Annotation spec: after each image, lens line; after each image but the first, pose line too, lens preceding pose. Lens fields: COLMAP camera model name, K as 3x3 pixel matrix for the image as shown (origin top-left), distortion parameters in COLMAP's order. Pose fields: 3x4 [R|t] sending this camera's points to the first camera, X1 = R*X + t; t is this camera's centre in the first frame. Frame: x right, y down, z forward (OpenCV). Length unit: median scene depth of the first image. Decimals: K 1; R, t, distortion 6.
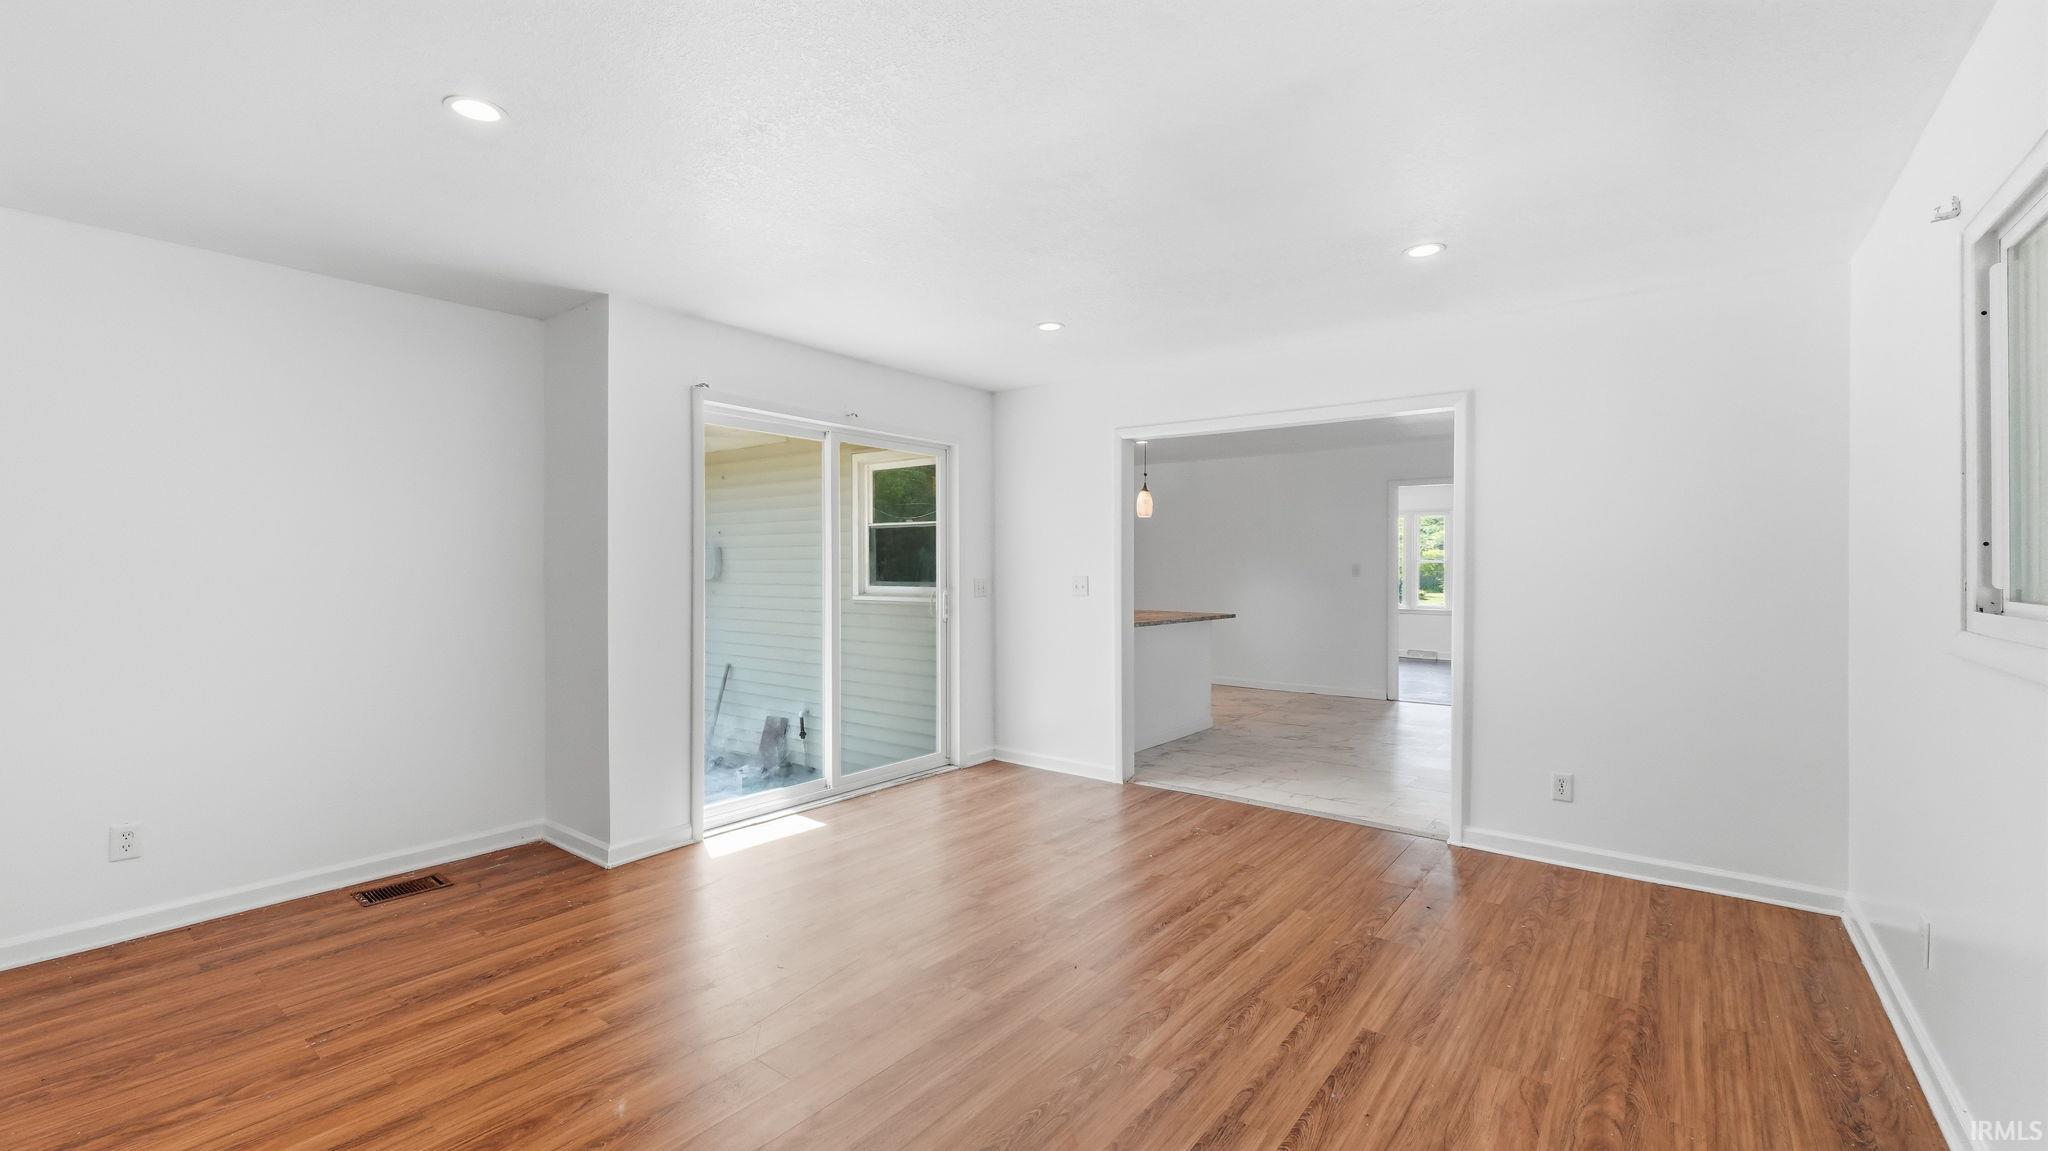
lens RADIAL K [[859.0, 0, 1014.6], [0, 859.0, 569.3], [0, 0, 1]] dist [-0.001451, -0.001849]
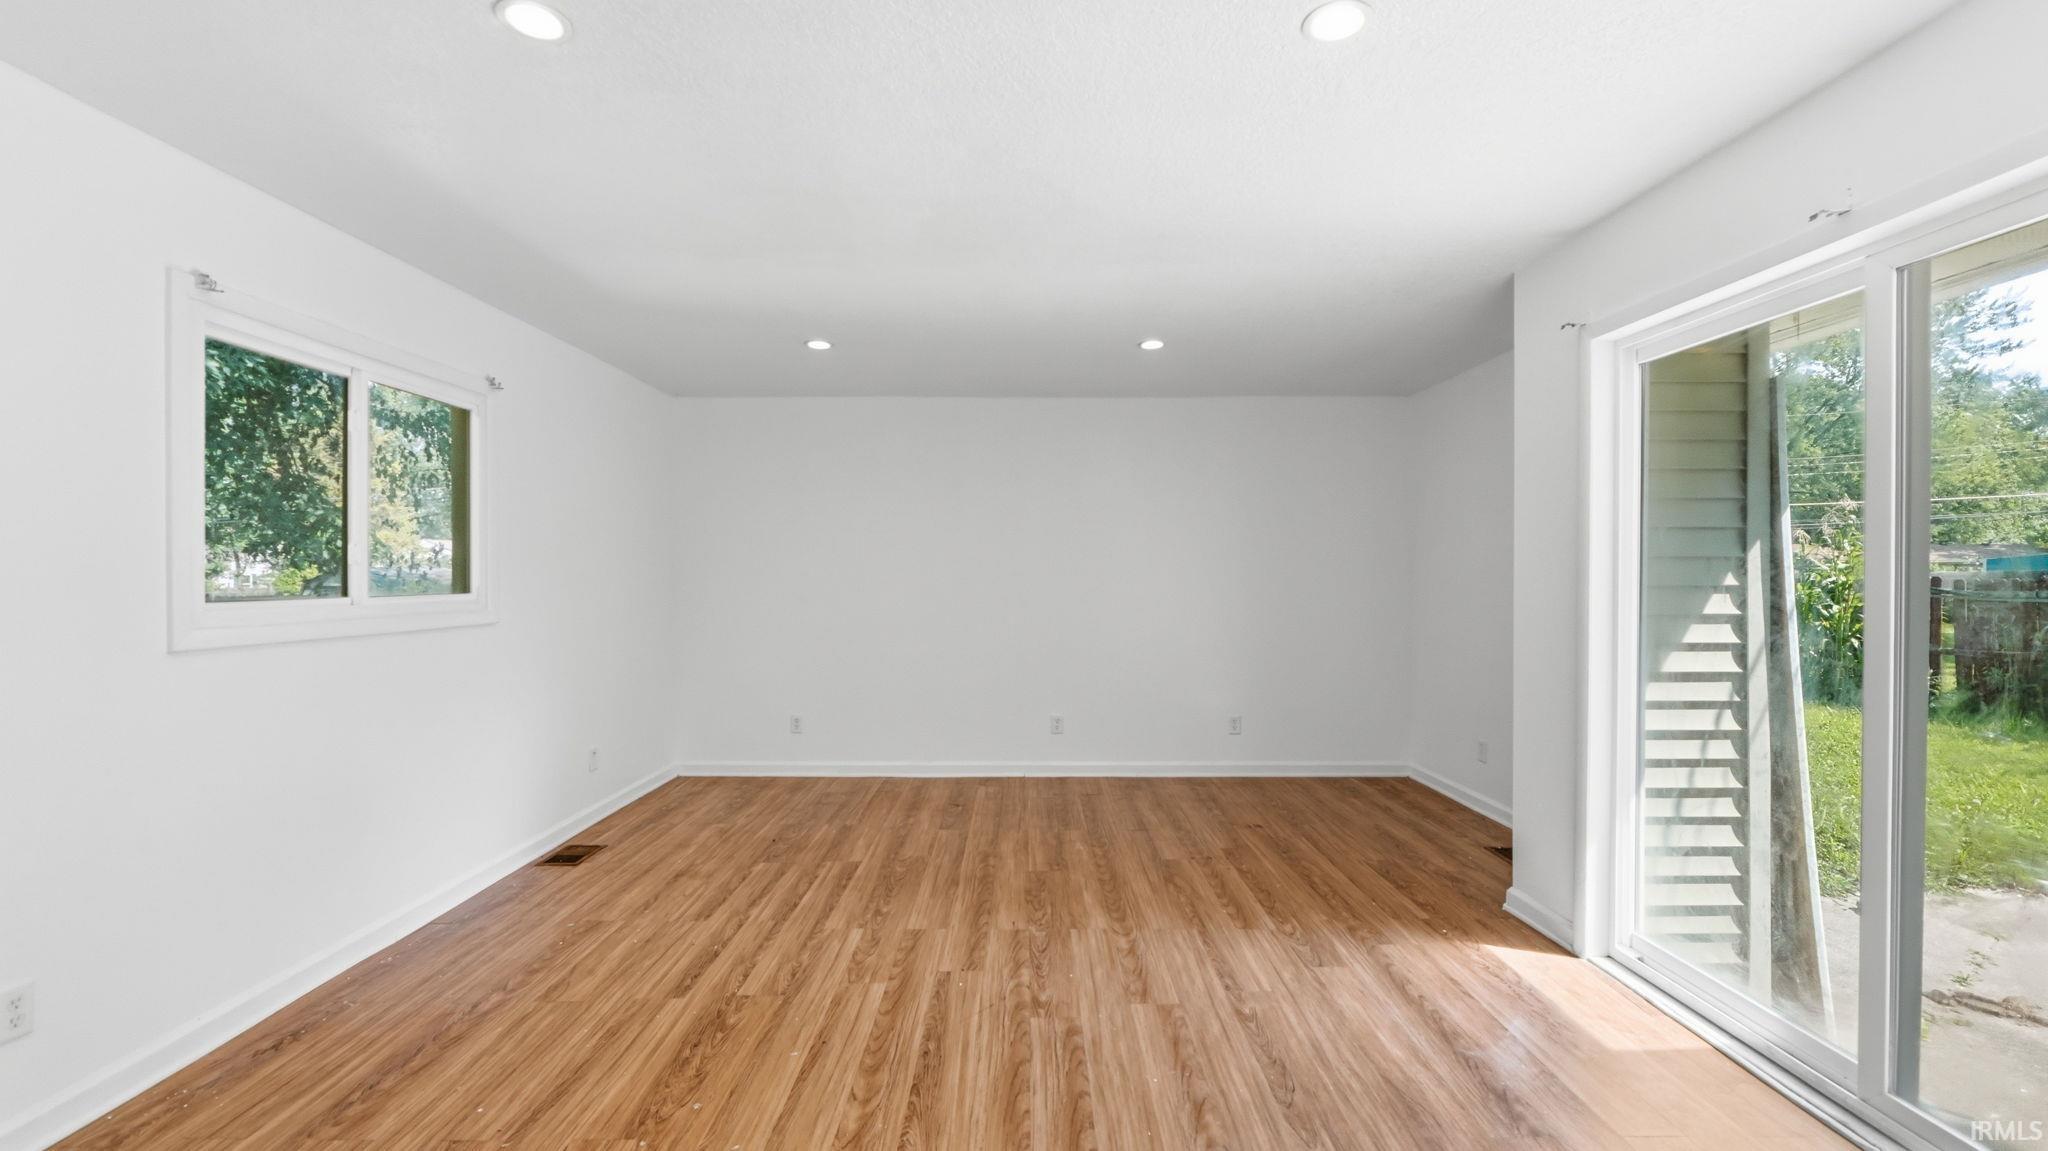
lens RADIAL K [[859.0, 0, 1031.8], [0, 859.0, 572.0], [0, 0, 1]] dist [-0.001451, -0.001849]
pose [[-0.782237, -0.004117, -0.622968, 0.633809], [-0.004745, 0.999989, -0.000650, -0.008148], [0.622963, 0.002447, -0.782247, 1.817329]]
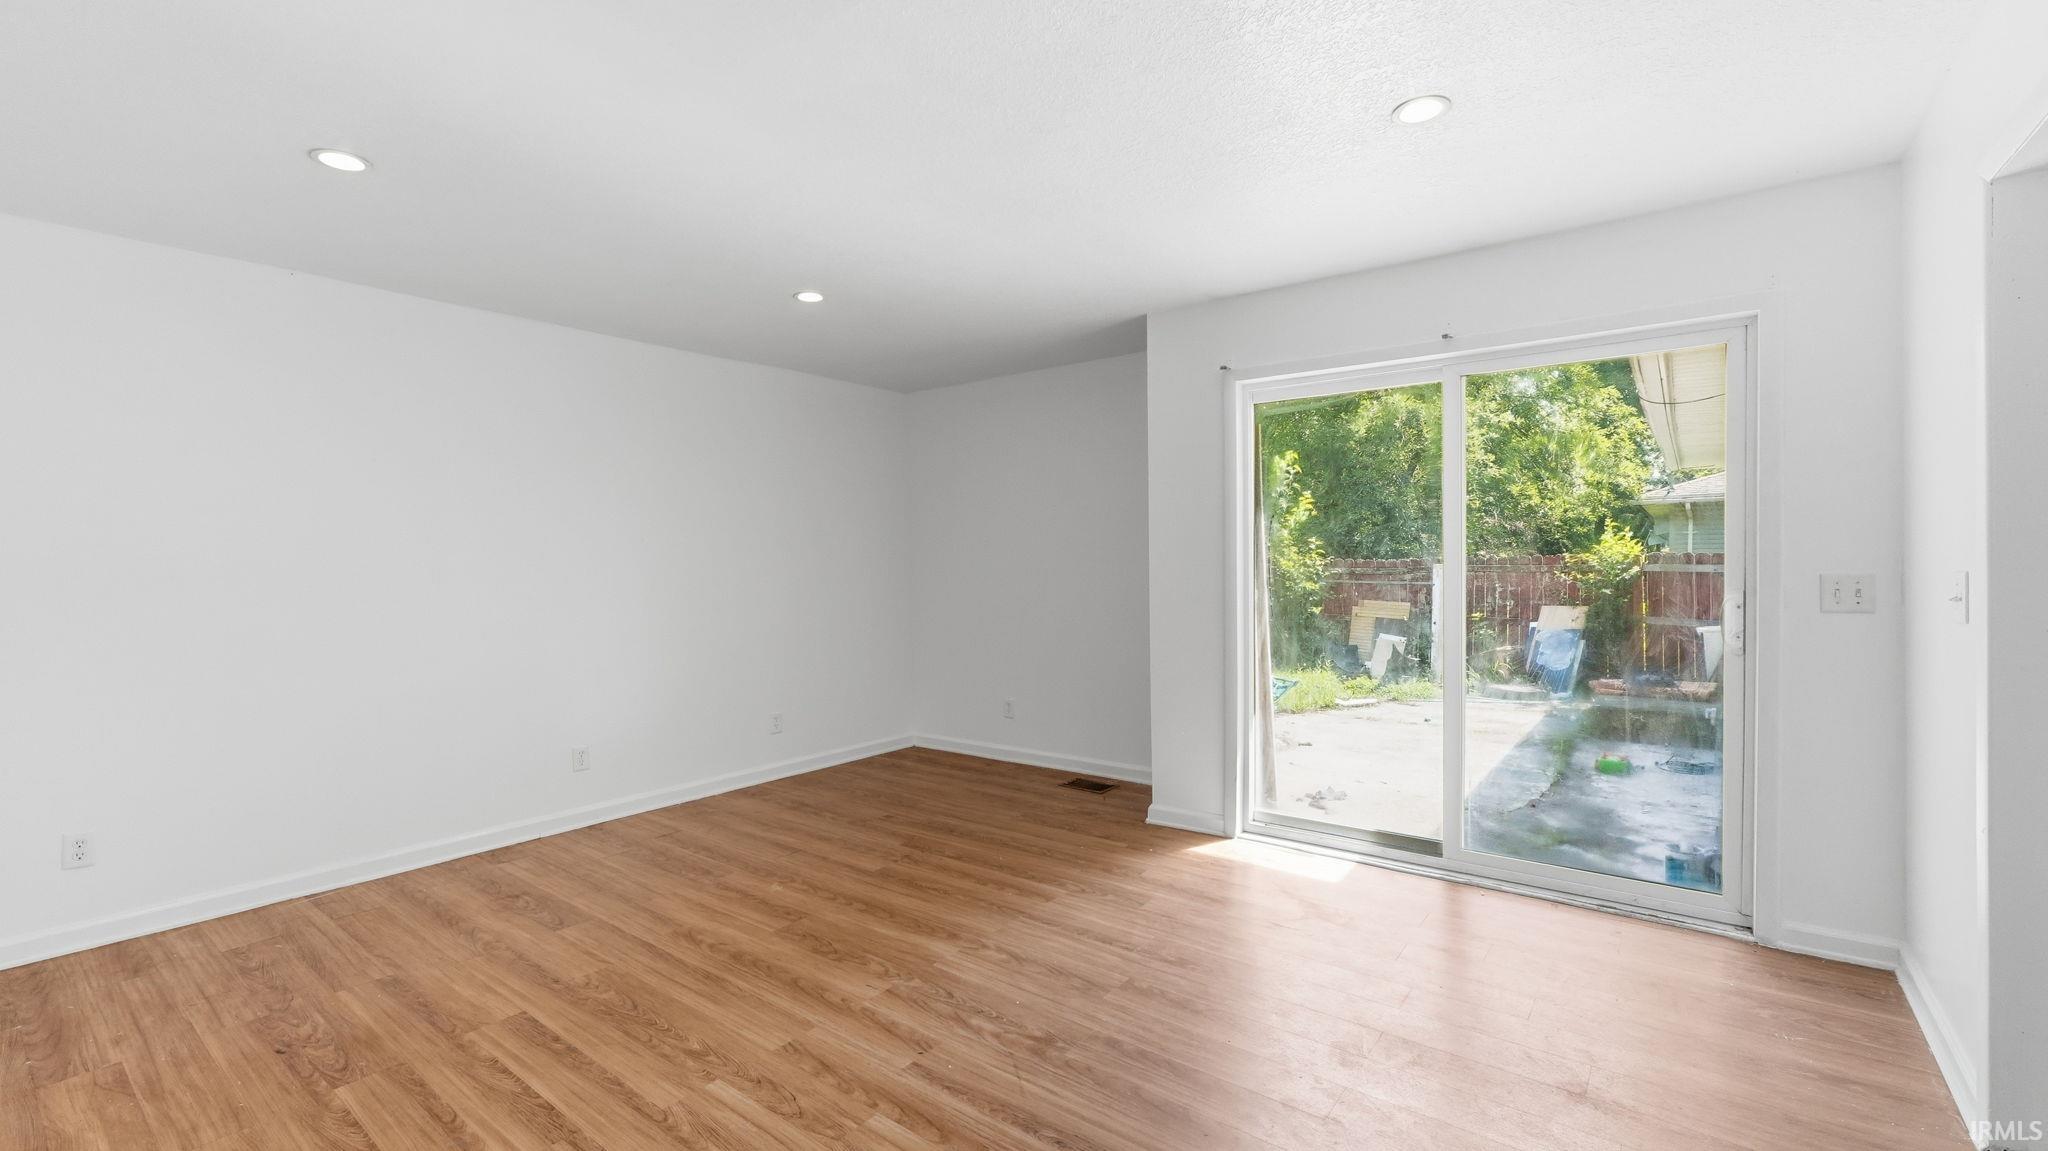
lens RADIAL K [[859.0, 0, 1027.5], [0, 859.0, 570.1], [0, 0, 1]] dist [-0.001451, -0.001849]
pose [[0.010275, 0.010972, -0.999887, 0.866298], [0.005043, 0.999927, 0.011024, -0.002424], [0.999934, -0.005156, 0.010219, 1.076466]]
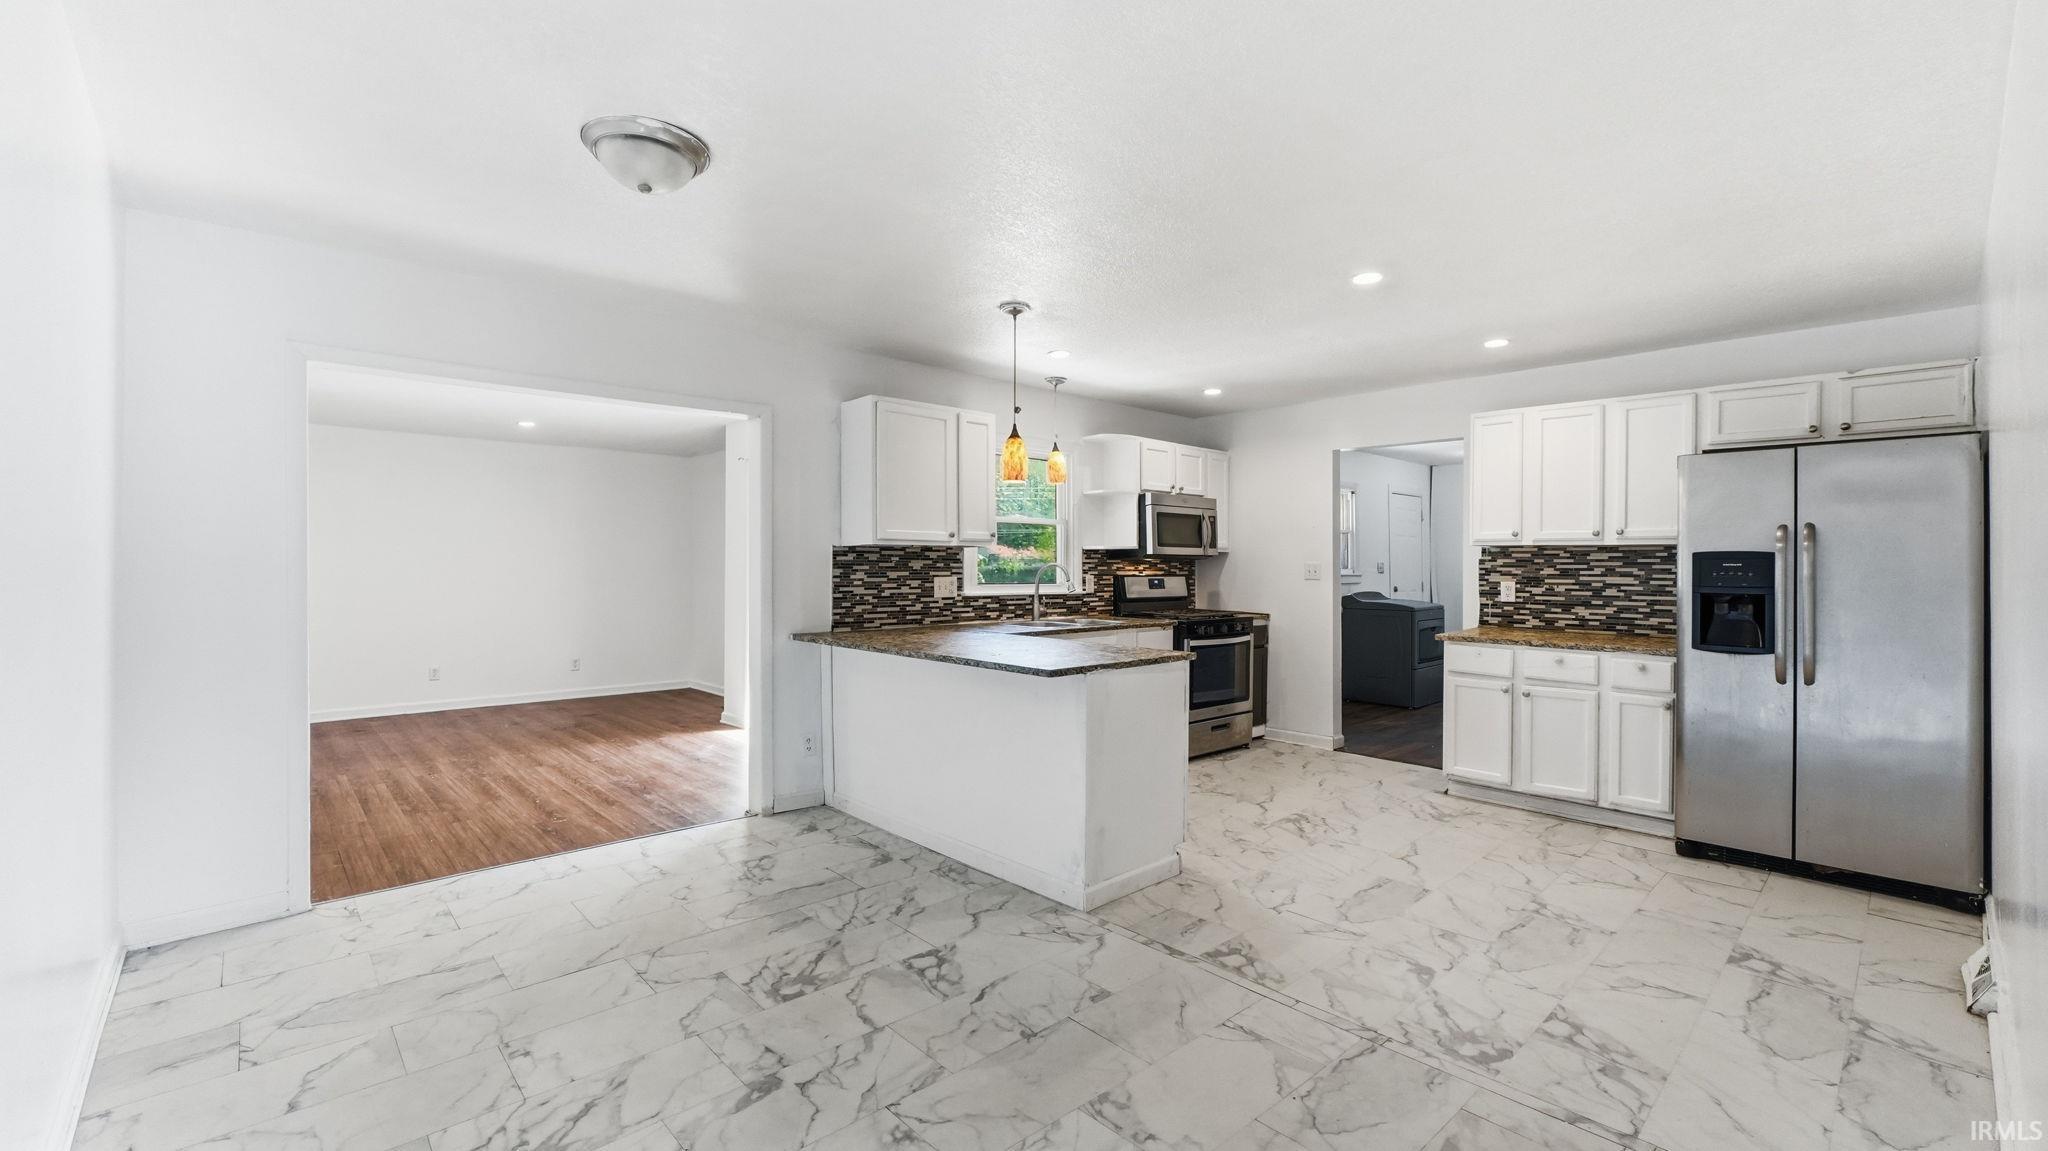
lens RADIAL K [[859.0, 0, 1018.8], [0, 859.0, 569.0], [0, 0, 1]] dist [-0.001451, -0.001849]
pose [[-0.165881, 0.000478, -0.986146, 1.697906], [-0.006740, 0.999976, 0.001618, -0.001306], [0.986123, 0.006915, -0.165874, 2.555916]]
